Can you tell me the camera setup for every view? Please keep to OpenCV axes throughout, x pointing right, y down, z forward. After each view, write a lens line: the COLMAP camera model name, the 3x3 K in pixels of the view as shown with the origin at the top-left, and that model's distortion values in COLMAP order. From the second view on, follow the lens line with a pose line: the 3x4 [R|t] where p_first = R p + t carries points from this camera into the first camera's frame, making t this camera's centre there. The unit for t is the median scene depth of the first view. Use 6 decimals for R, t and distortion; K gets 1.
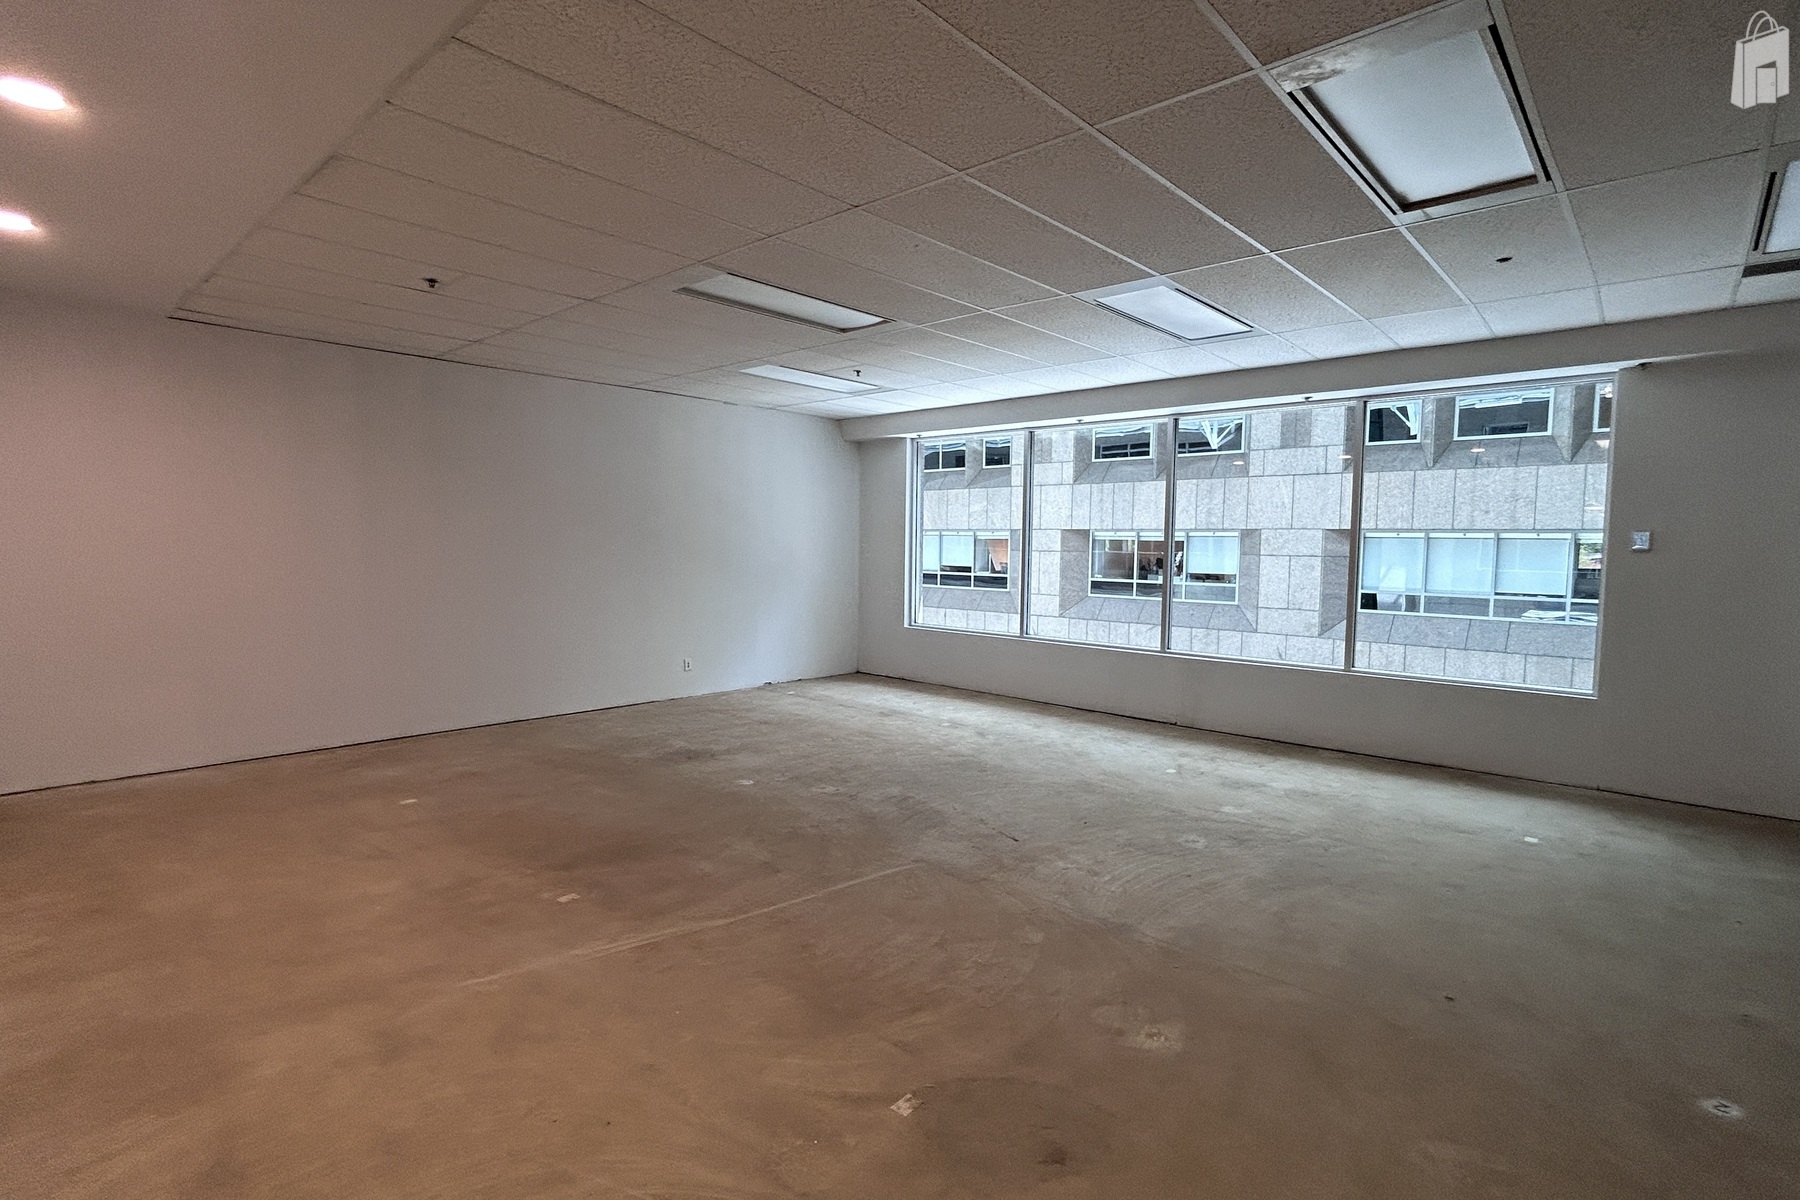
lens RADIAL K [[861.4, 0, 900.3], [0, 861.4, 597.6], [0, 0, 1]] dist [-0.003139, 0.003278]
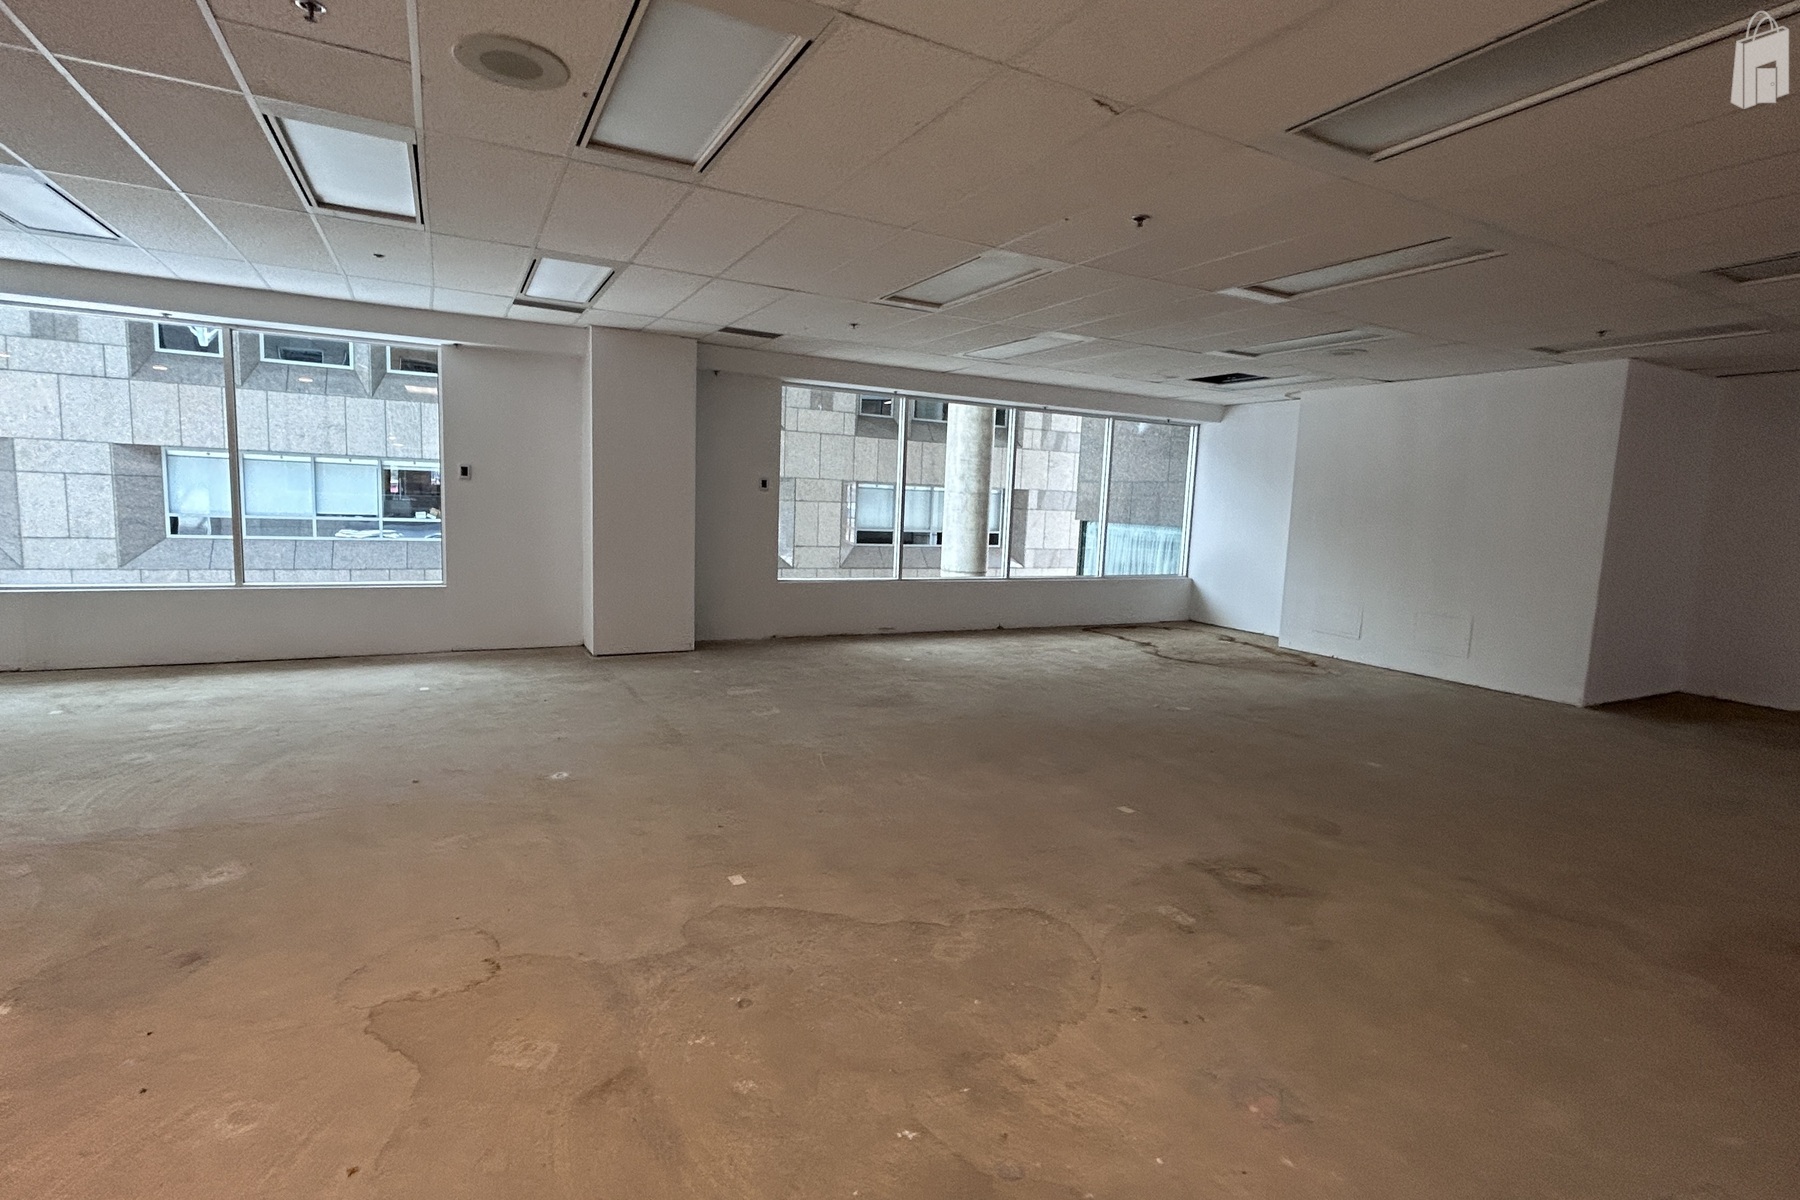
lens RADIAL K [[861.4, 0, 898.7], [0, 861.4, 600.9], [0, 0, 1]] dist [-0.003139, 0.003278]
pose [[0.344804, -0.110714, 0.932123, -0.067091], [0.023425, 0.993725, 0.109366, 0.001984], [-0.938382, -0.015875, 0.345234, -0.046024]]
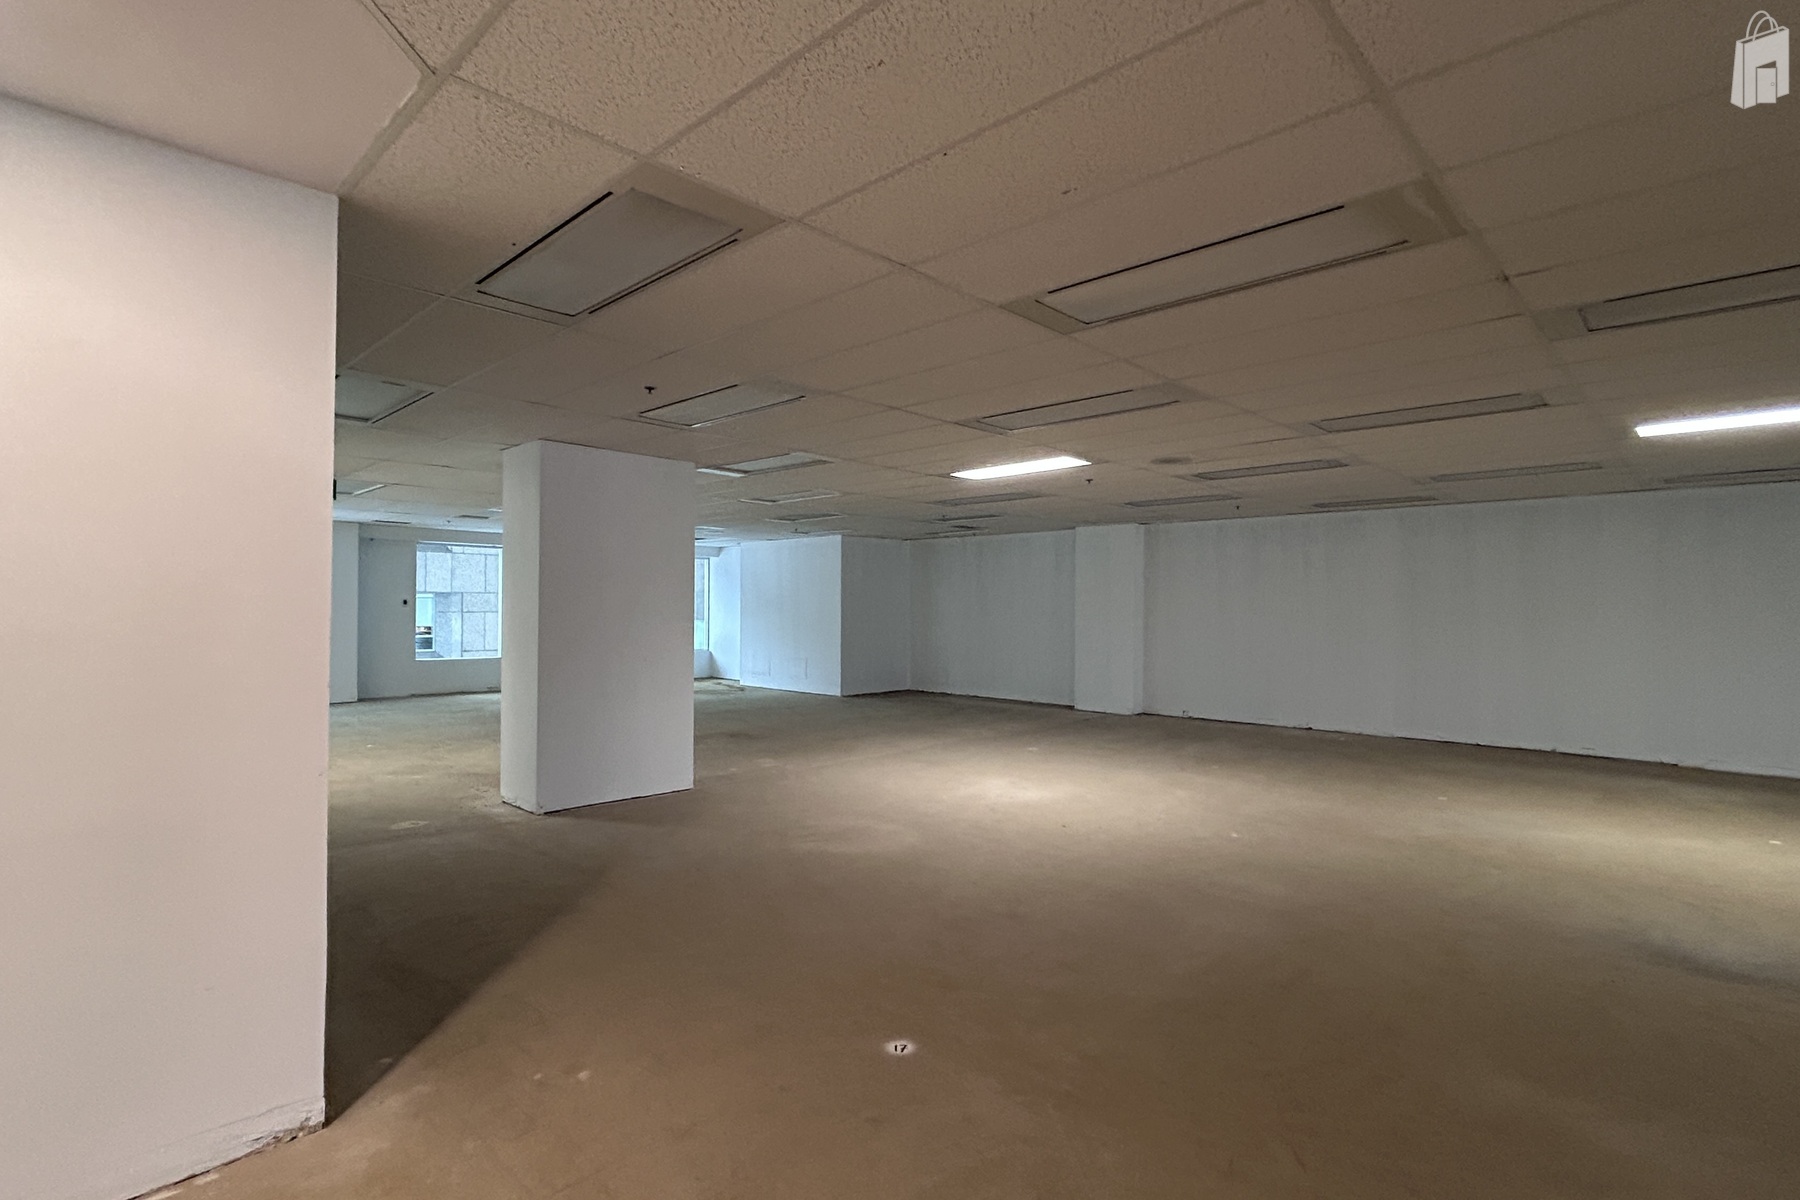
lens RADIAL K [[861.4, 0, 897.7], [0, 861.4, 599.2], [0, 0, 1]] dist [-0.003139, 0.003278]
pose [[0.024155, -0.000392, 0.999708, -0.425822], [0.056919, 0.998378, -0.000983, 0.011966], [-0.998087, 0.056927, 0.024138, -0.284432]]
